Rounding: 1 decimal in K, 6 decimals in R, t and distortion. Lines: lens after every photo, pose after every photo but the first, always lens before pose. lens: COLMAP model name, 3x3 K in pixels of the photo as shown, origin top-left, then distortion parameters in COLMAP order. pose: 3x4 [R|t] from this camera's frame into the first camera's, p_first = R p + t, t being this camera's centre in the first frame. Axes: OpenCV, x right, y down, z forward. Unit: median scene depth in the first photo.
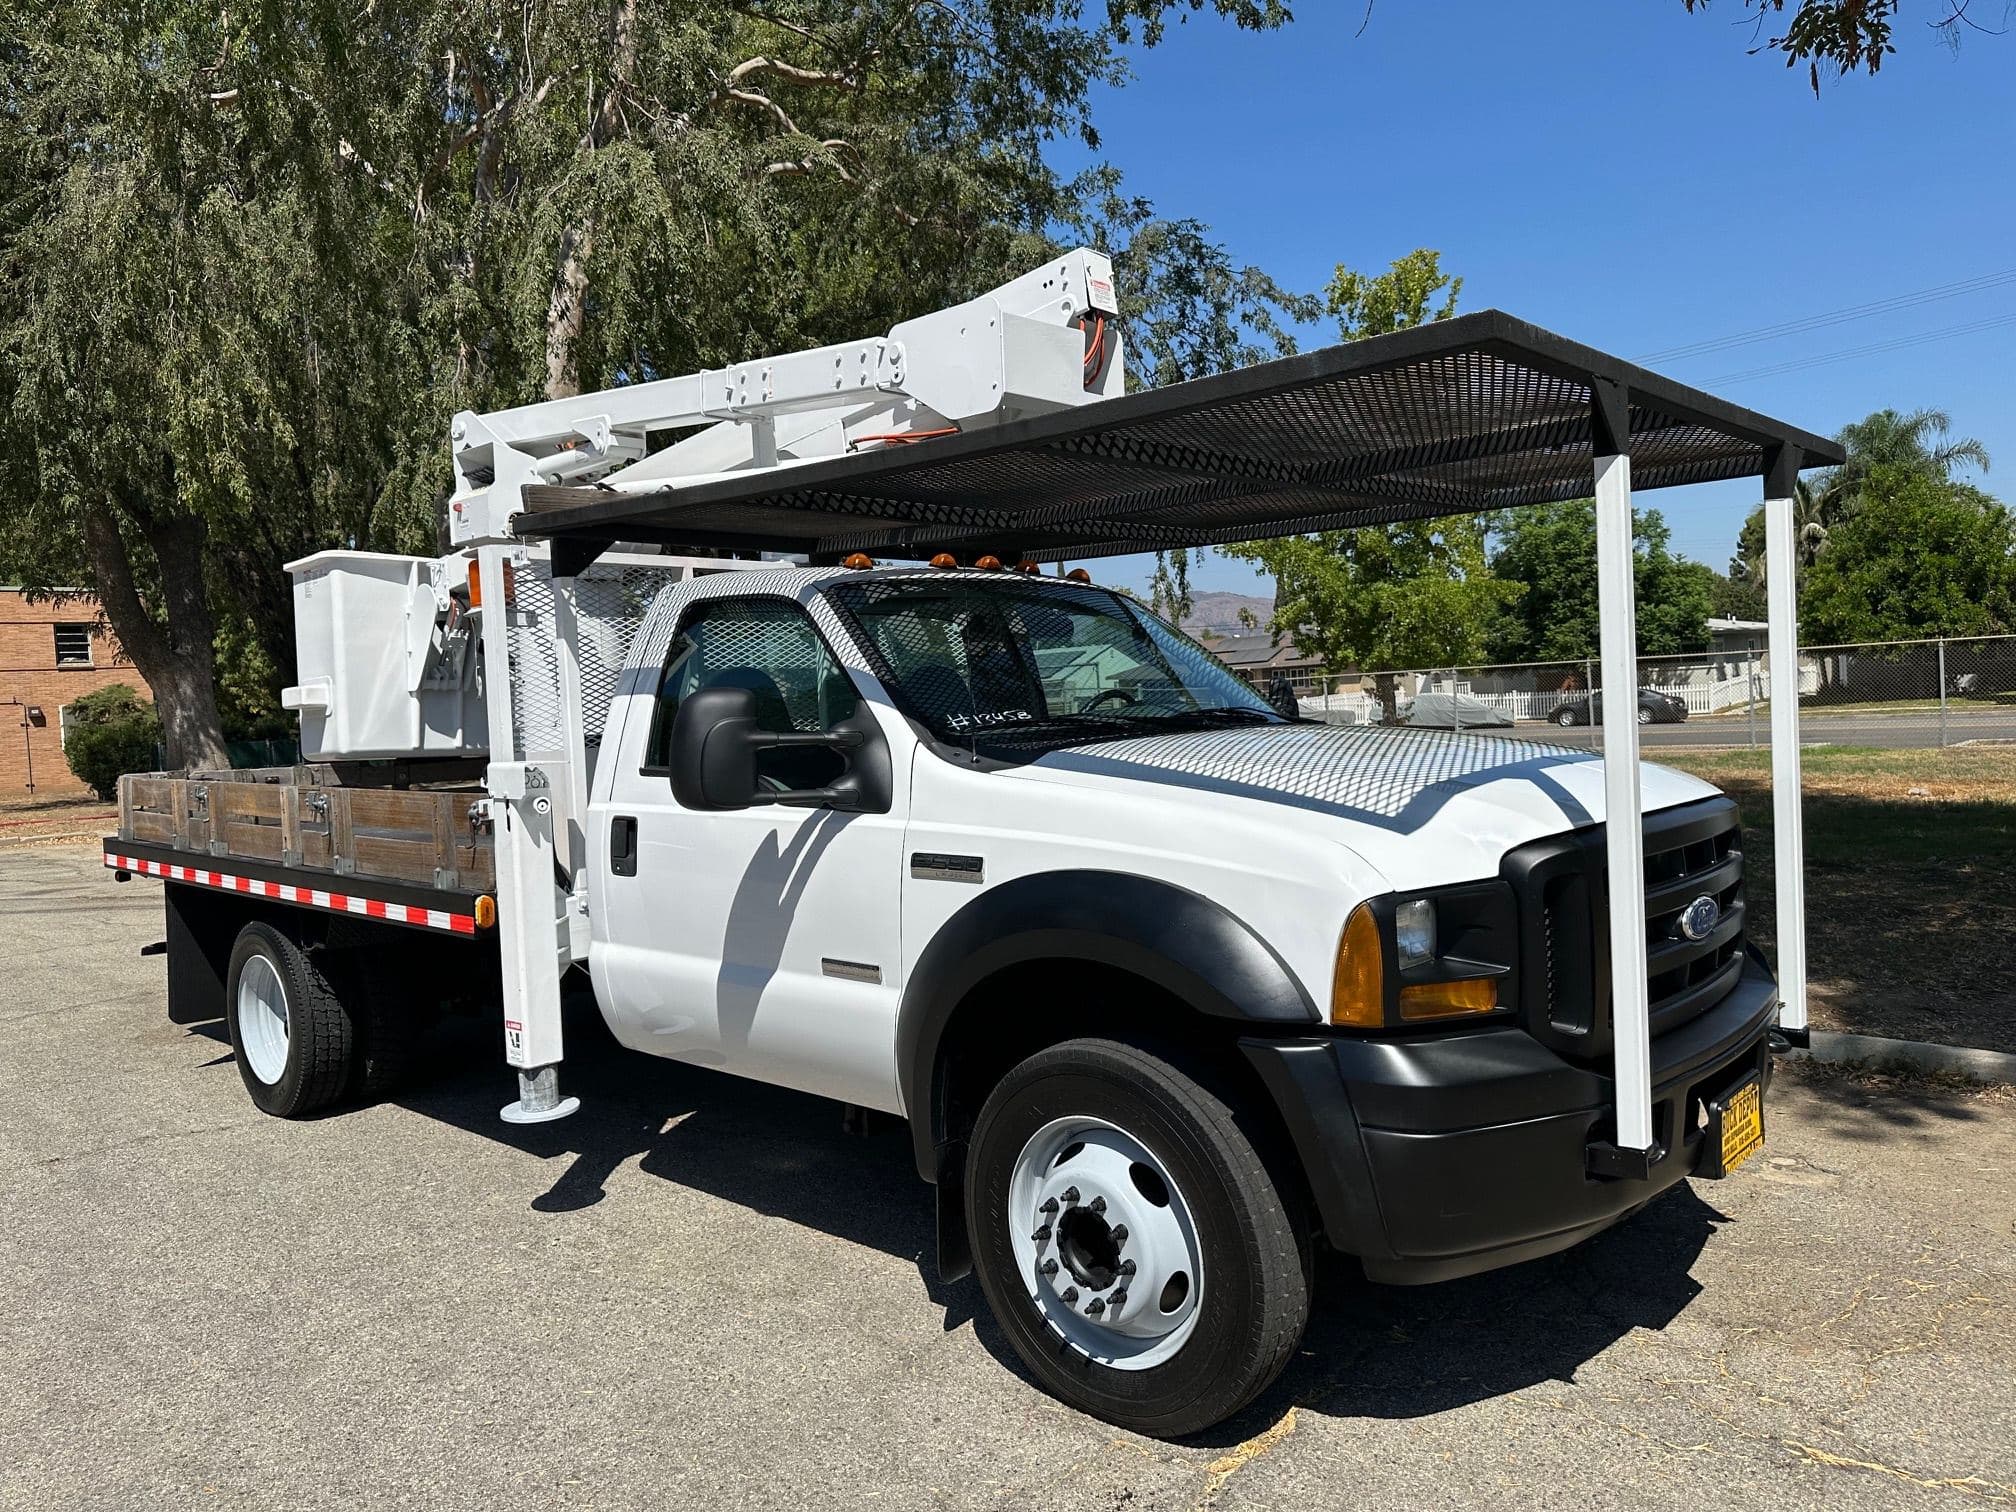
lens RADIAL K [[1427.1, 0, 990.5], [0, 1427.1, 757.5], [0, 0, 1]] dist [0.054545, -0.070223]
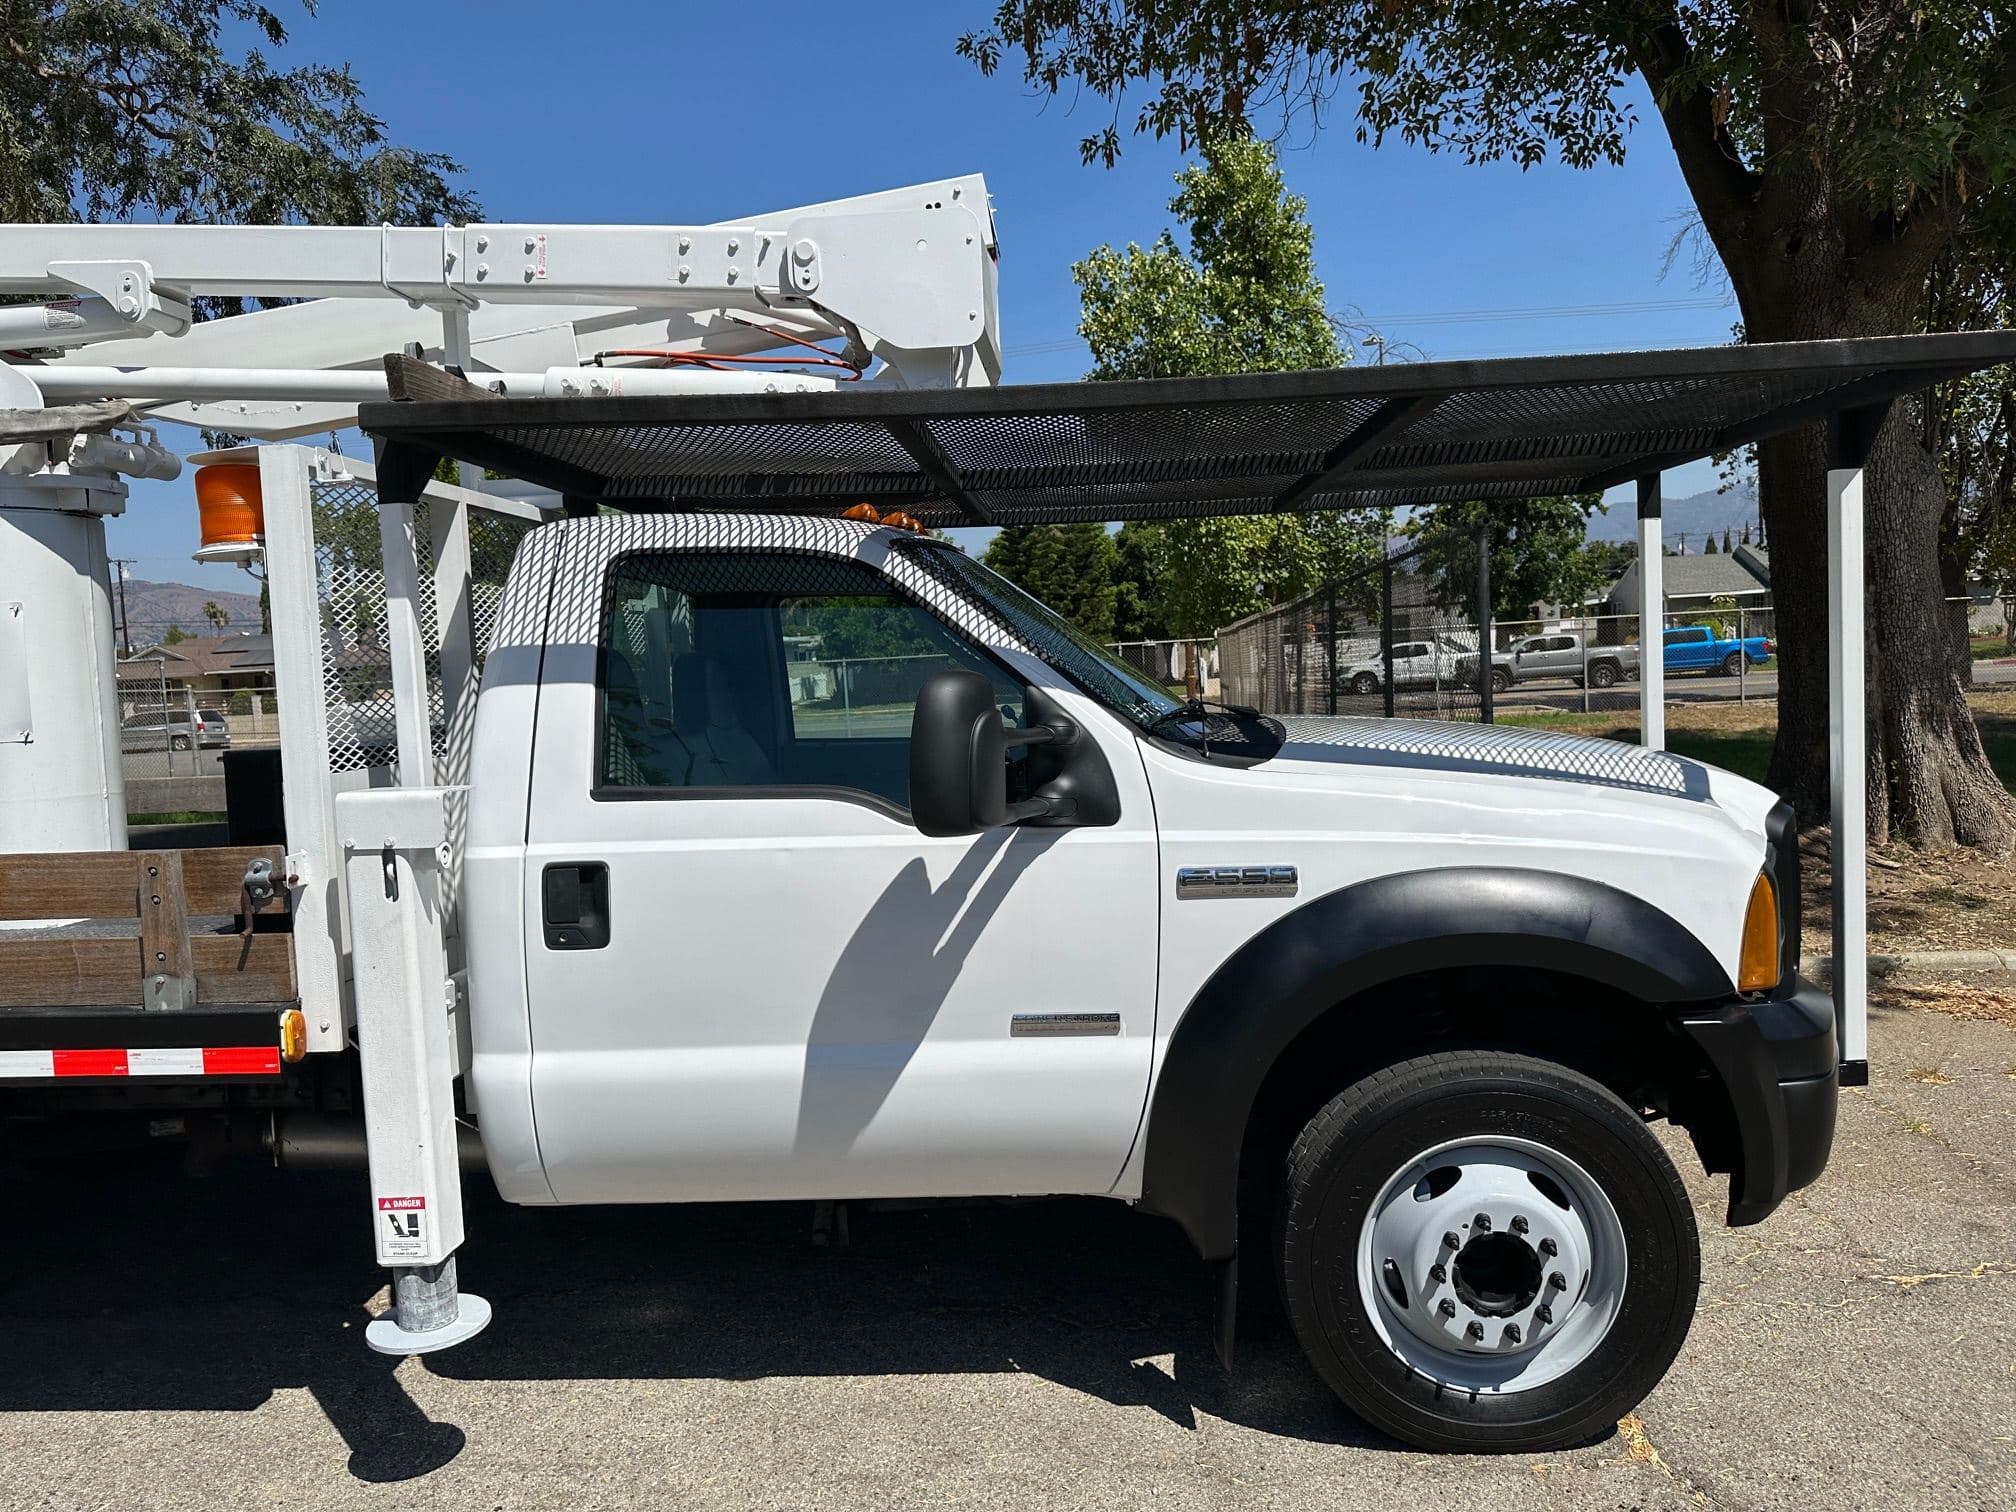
lens RADIAL K [[1427.1, 0, 1029.9], [0, 1427.1, 772.5], [0, 0, 1]] dist [0.054545, -0.070223]
pose [[0.769214, -0.040297, 0.637719, -0.517010], [0.035929, 0.999158, 0.019798, -0.007479], [-0.637980, 0.007684, 0.770015, 0.330221]]
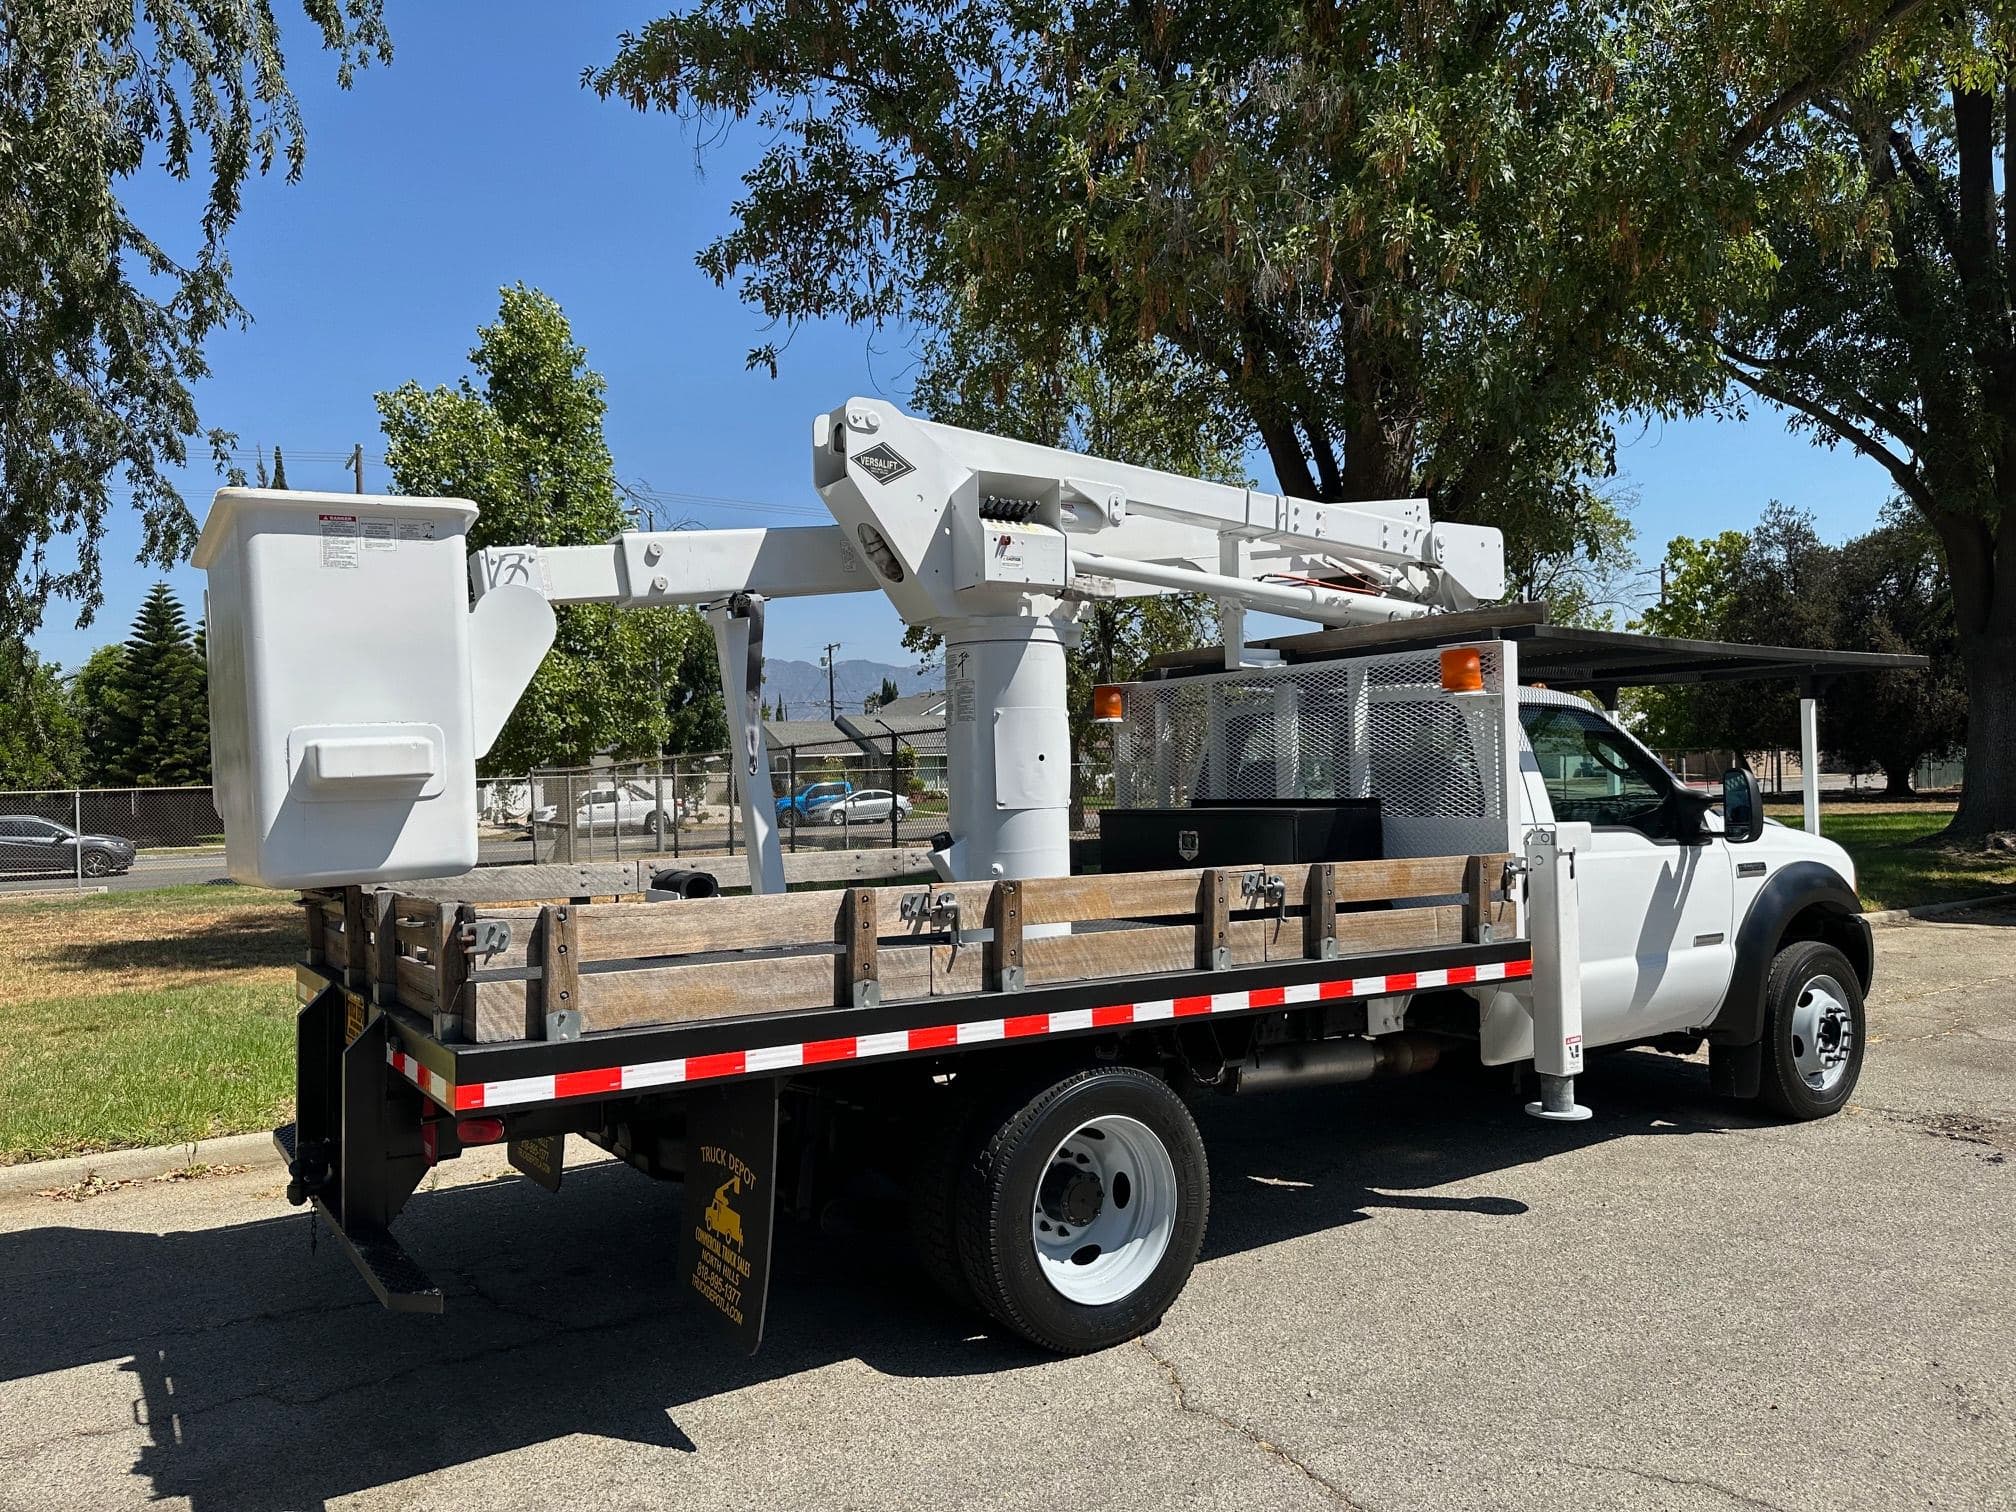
lens RADIAL K [[1427.1, 0, 1000.3], [0, 1427.1, 765.1], [0, 0, 1]] dist [0.054545, -0.070223]
pose [[0.247860, 0.048554, 0.967579, -1.634413], [0.051216, 0.996690, -0.063134, 0.006887], [-0.967441, 0.065204, 0.244552, 1.153396]]
